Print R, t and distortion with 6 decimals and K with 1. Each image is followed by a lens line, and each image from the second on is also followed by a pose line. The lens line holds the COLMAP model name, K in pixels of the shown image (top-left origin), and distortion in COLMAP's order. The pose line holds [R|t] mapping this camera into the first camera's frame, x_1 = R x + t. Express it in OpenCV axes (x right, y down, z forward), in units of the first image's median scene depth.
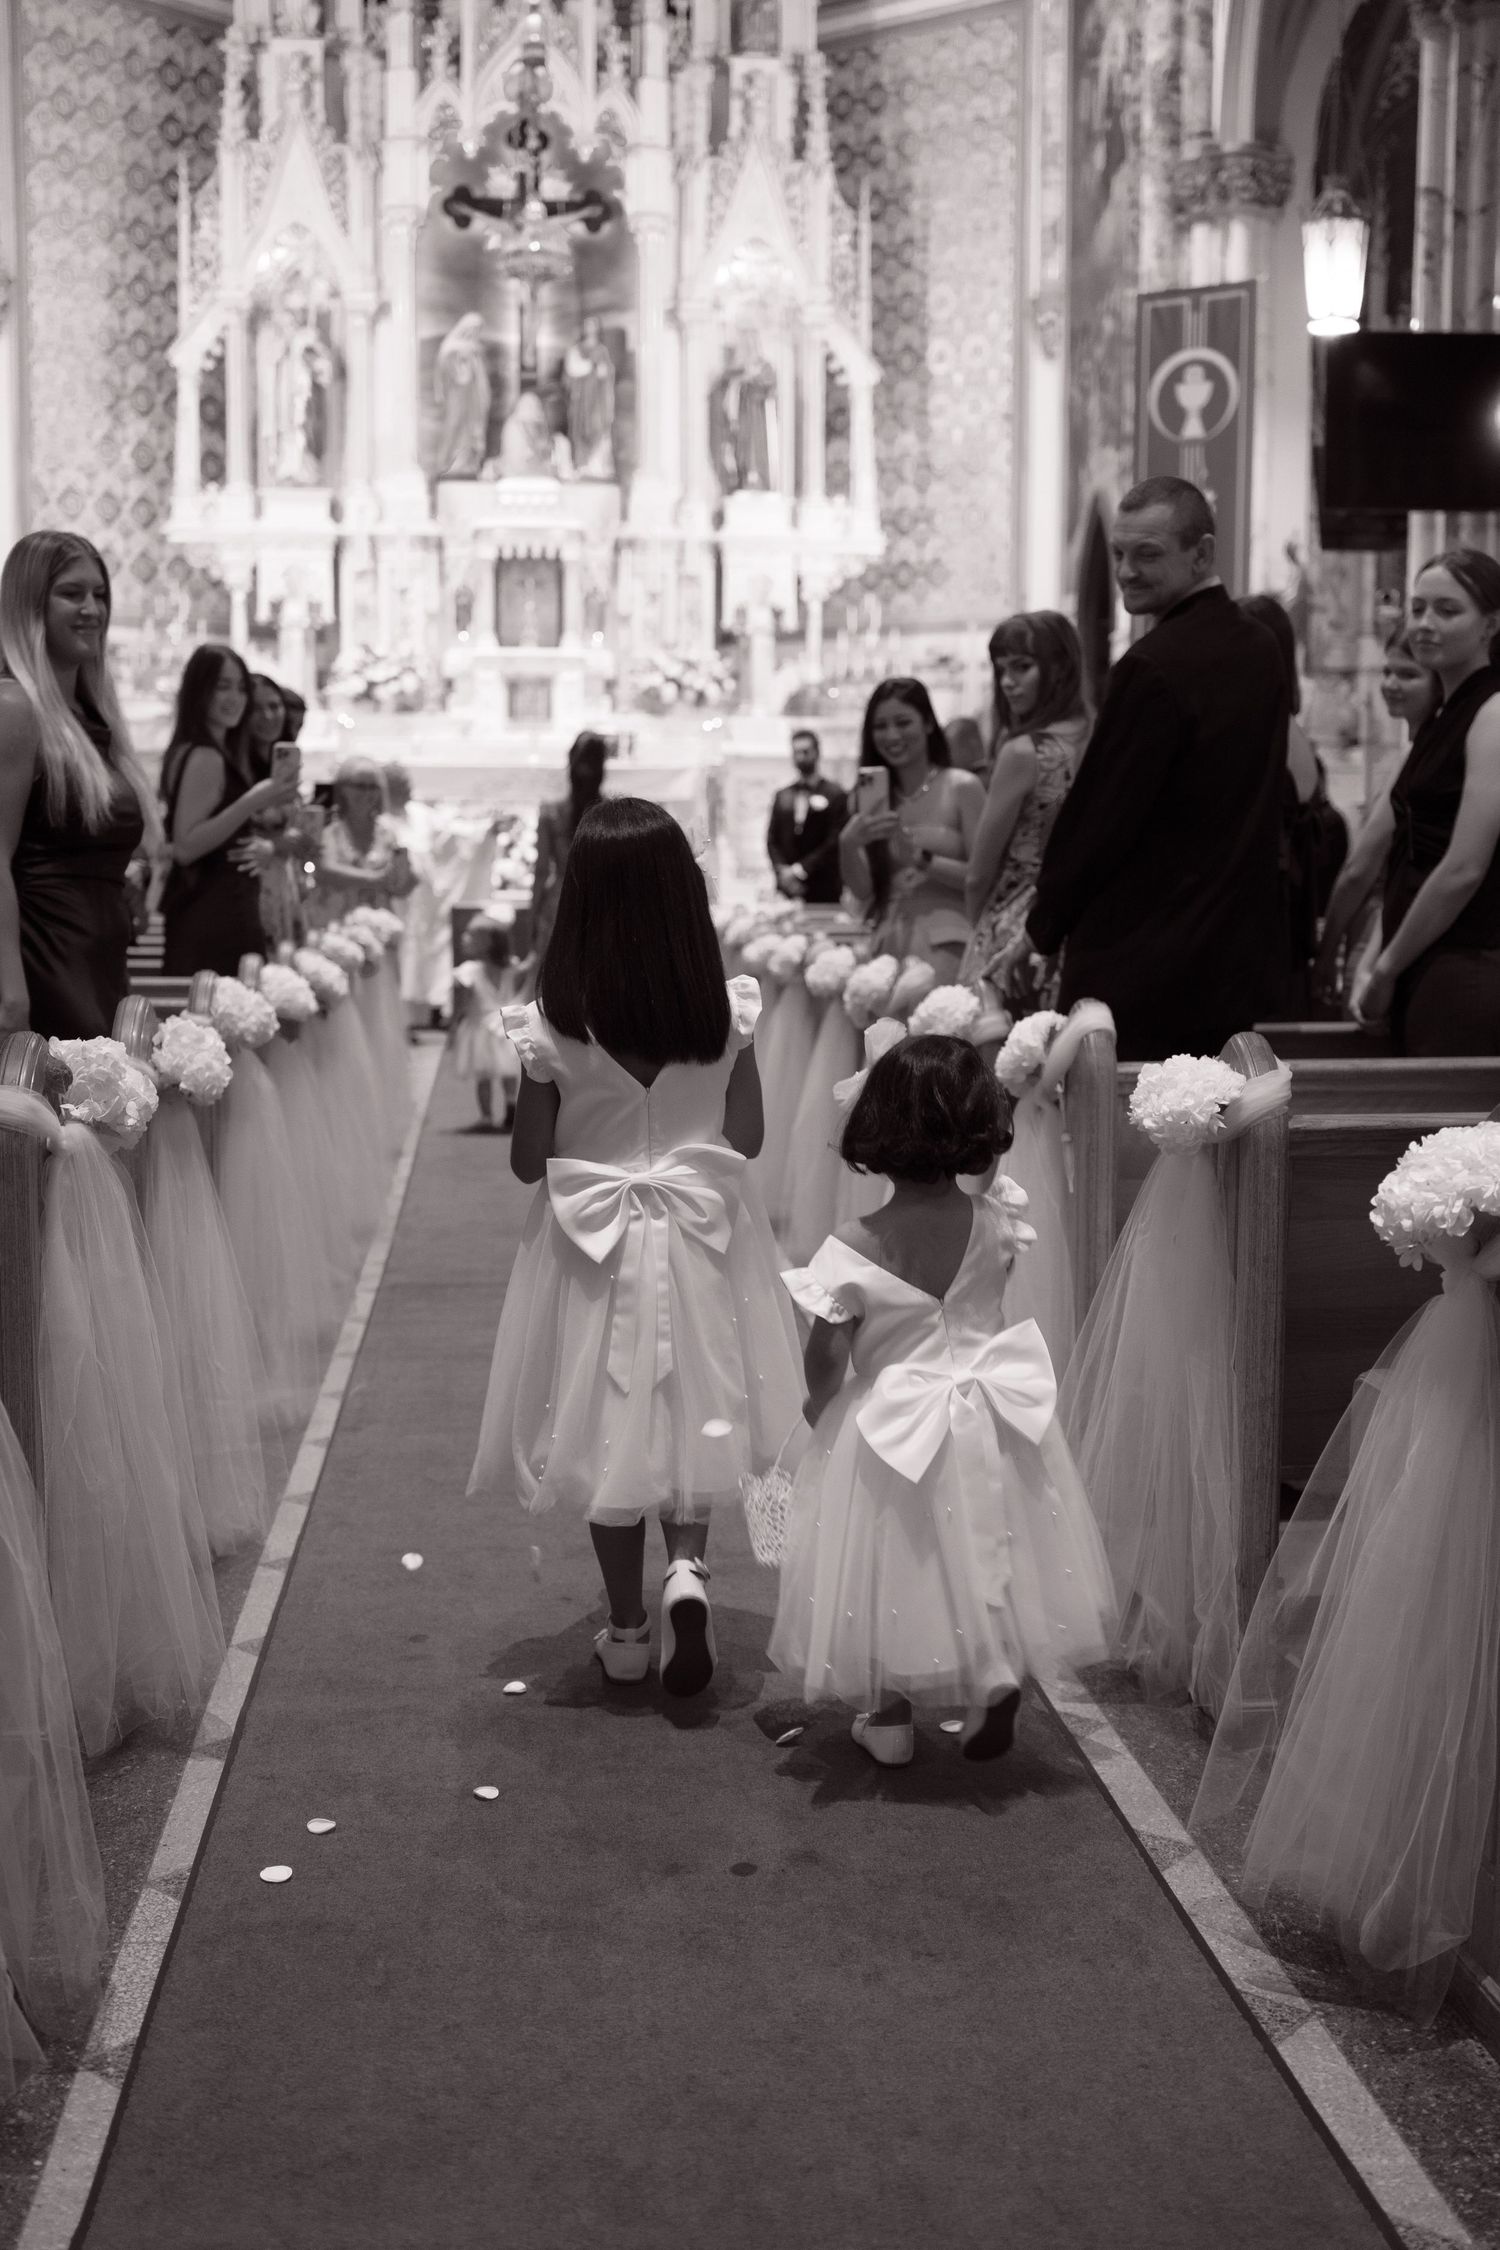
lens RADIAL K [[2424.3, 0, 768.0], [0, 2424.3, 1122.0], [0, 0, 1]] dist [-0.074098, 0.087706]
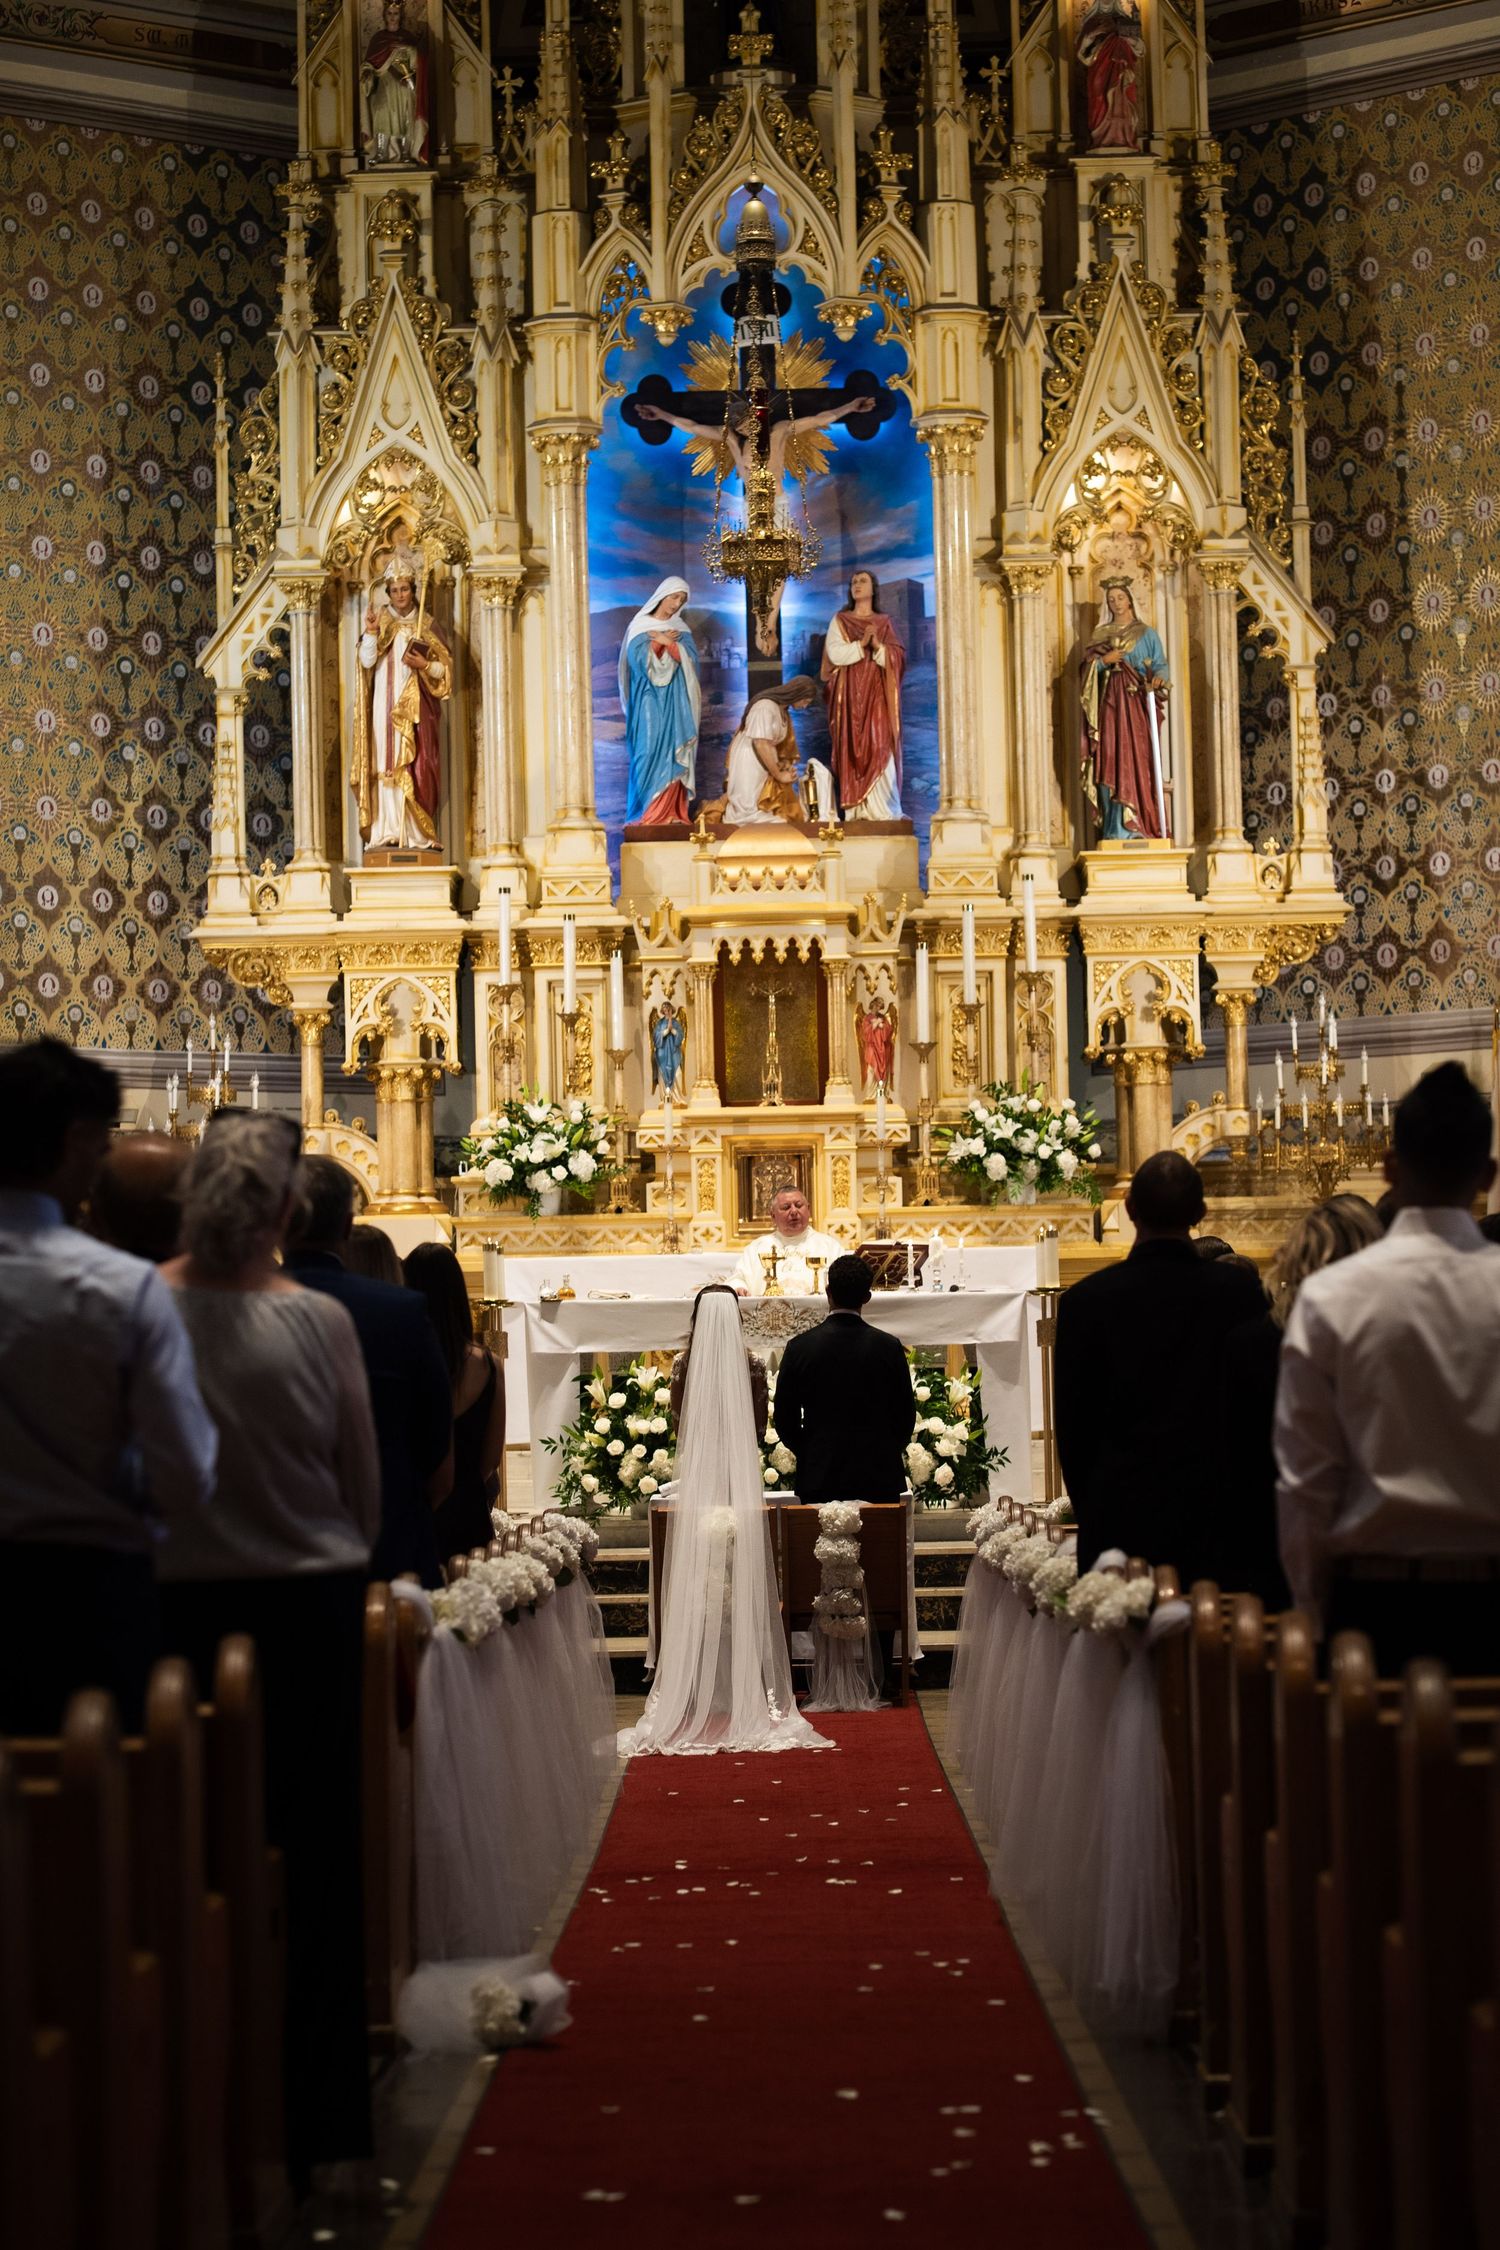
lens RADIAL K [[5634.5, 0, 780.7], [0, 5634.5, 1187.6], [0, 0, 1]] dist [0.120792, -2.515336]
pose [[0.993700, -0.032853, -0.107148, 0.059201], [0.016668, 0.988759, -0.148585, 0.042825], [0.110825, 0.145863, 0.983078, -0.434248]]
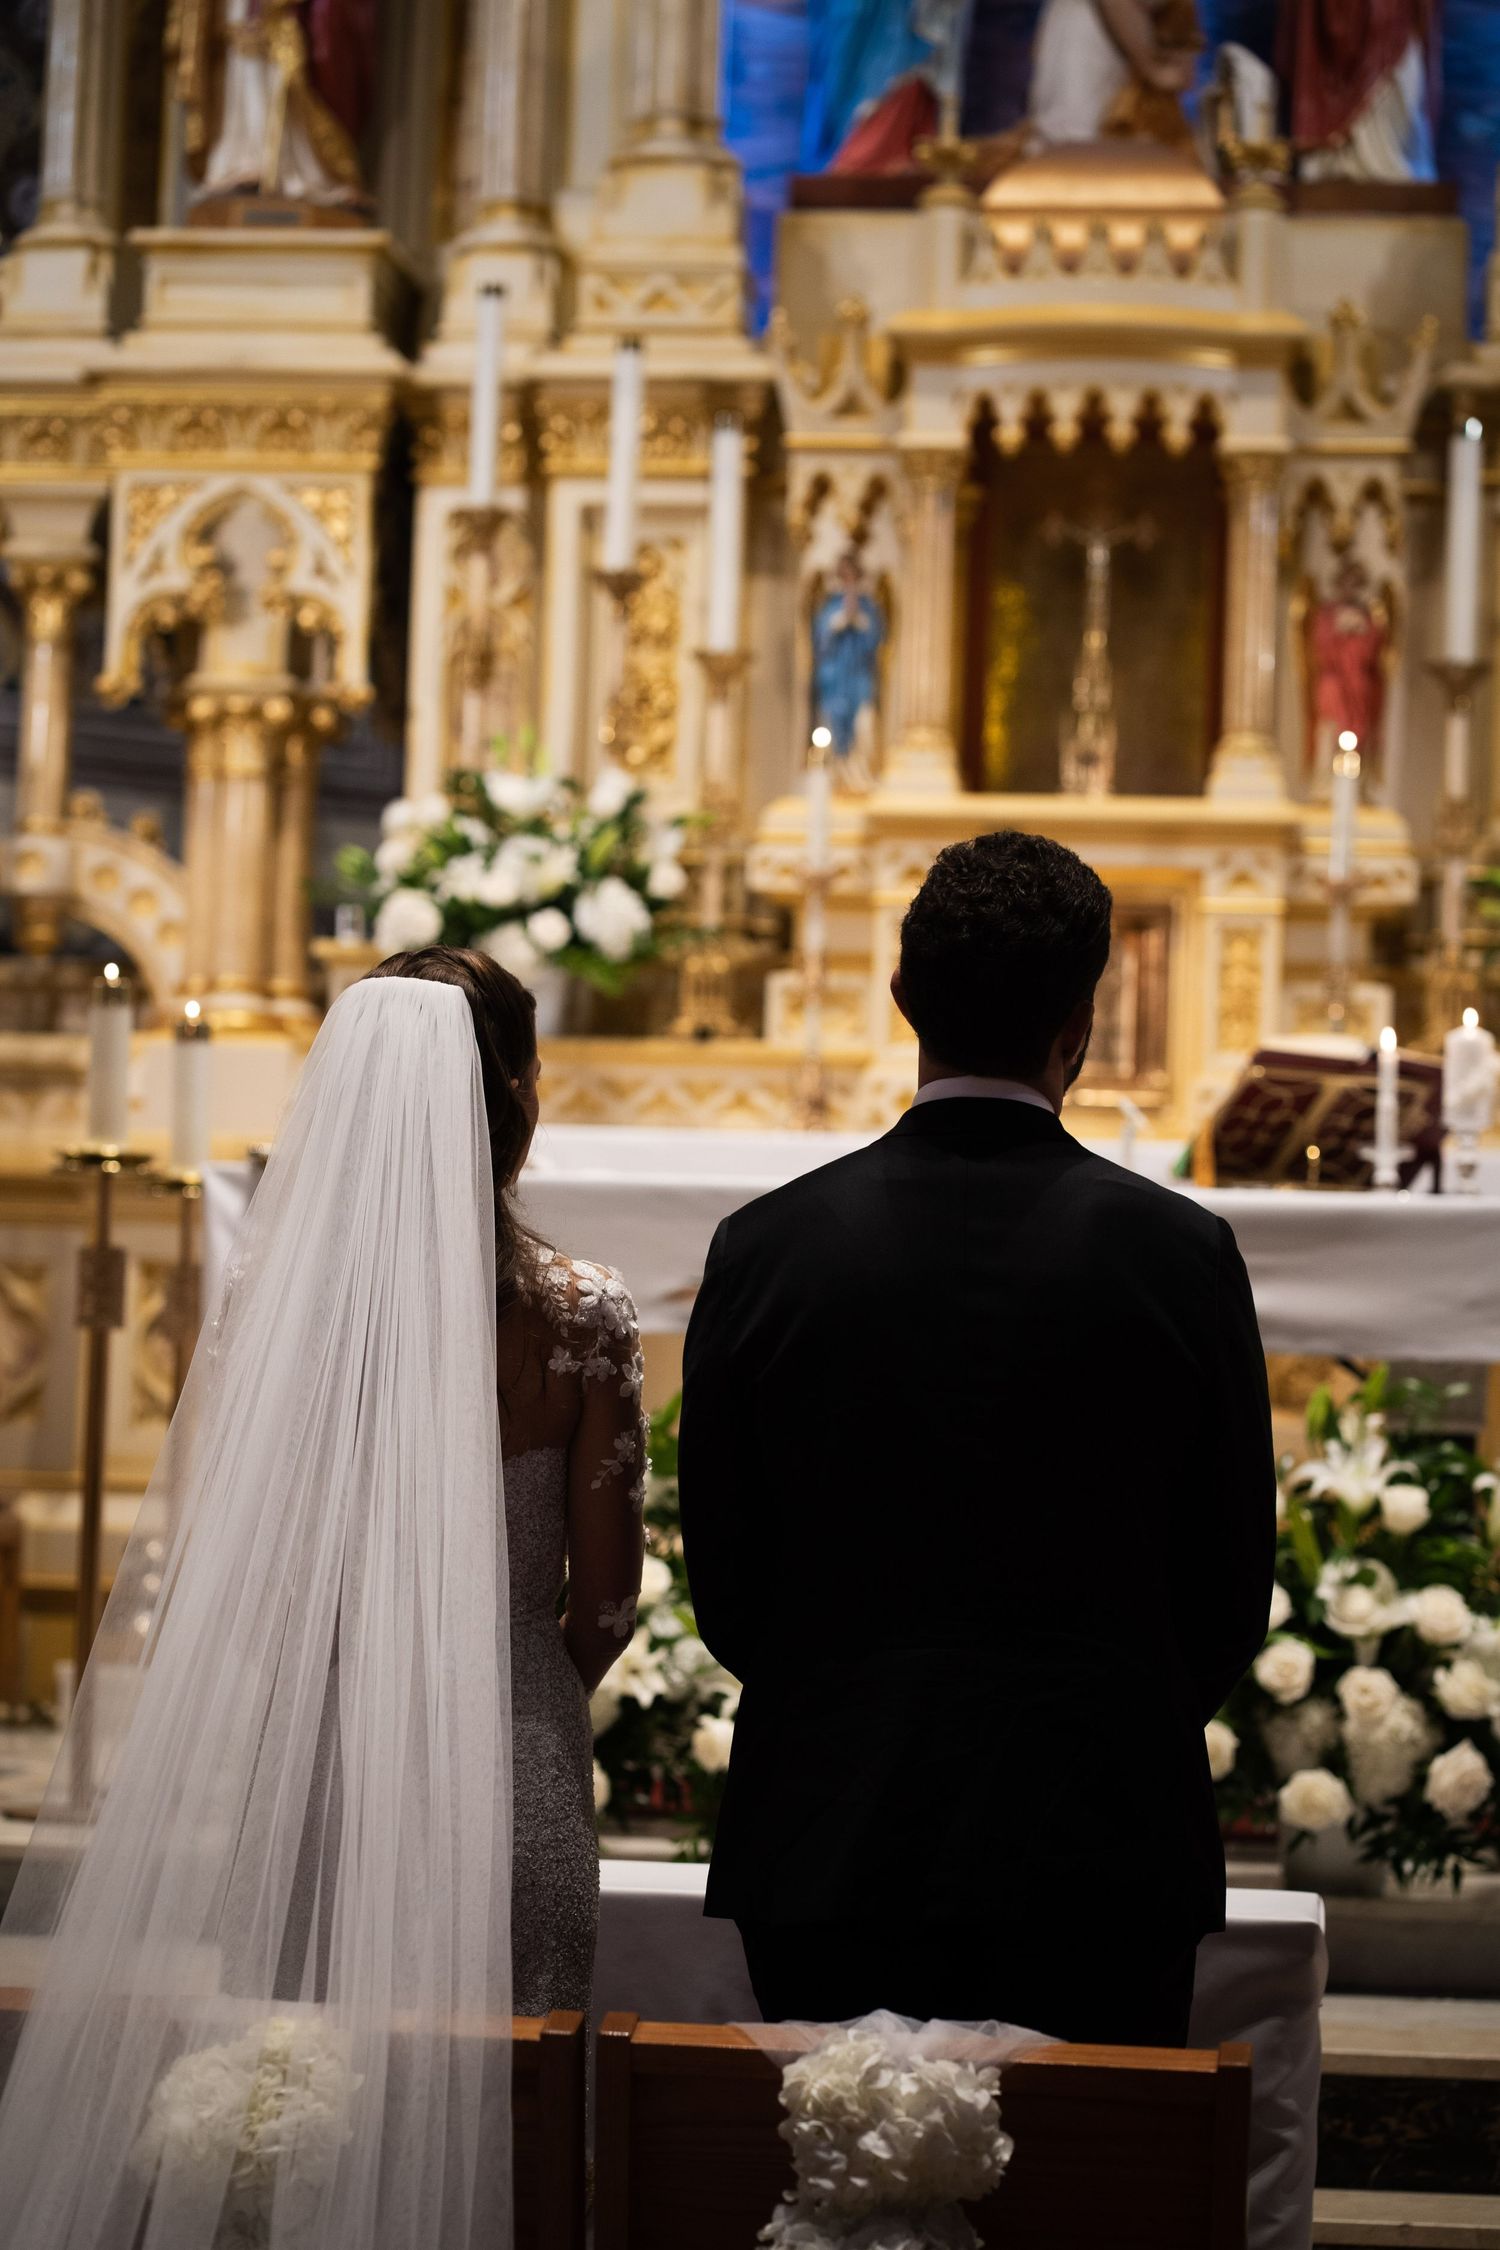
lens RADIAL K [[5463.5, 0, 748.3], [0, 5463.5, 1128.4], [0, 0, 1]] dist [0.184872, -3.547182]
pose [[0.977973, 0.012217, -0.208375, -0.011586], [-0.050682, 0.982310, -0.180272, -0.053784], [0.202486, 0.186862, 0.961292, 0.438217]]
